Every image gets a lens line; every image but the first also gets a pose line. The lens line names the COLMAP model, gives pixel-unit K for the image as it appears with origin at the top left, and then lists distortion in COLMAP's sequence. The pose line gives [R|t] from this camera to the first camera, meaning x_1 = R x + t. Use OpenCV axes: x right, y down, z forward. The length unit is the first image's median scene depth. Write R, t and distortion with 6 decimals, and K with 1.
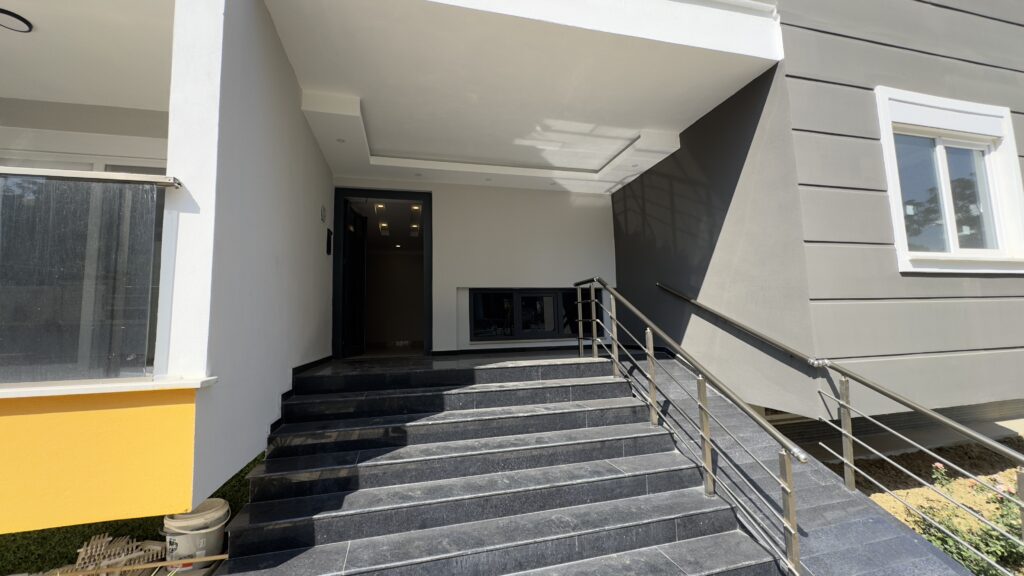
lens RADIAL K [[407.4, 0, 512.1], [0, 407.4, 288.7], [0, 0, 1]] dist [0.000773, -0.000220]
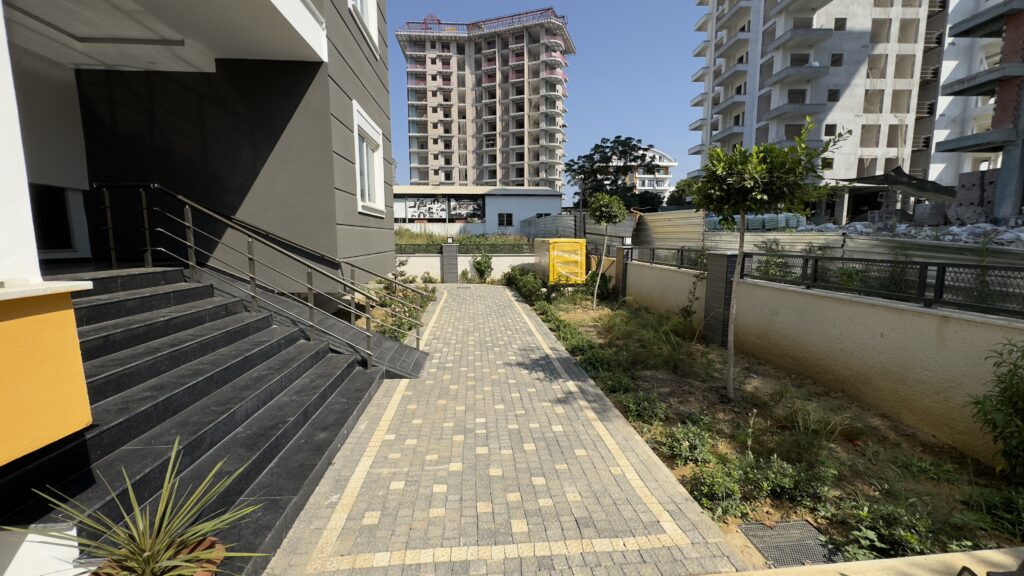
lens RADIAL K [[407.4, 0, 510.5], [0, 407.4, 288.6], [0, 0, 1]] dist [0.000773, -0.000220]
pose [[0.172120, -0.091592, 0.980809, -0.657404], [-0.101318, 0.988742, 0.110113, 0.026676], [-0.979852, -0.118326, 0.160903, -0.007469]]
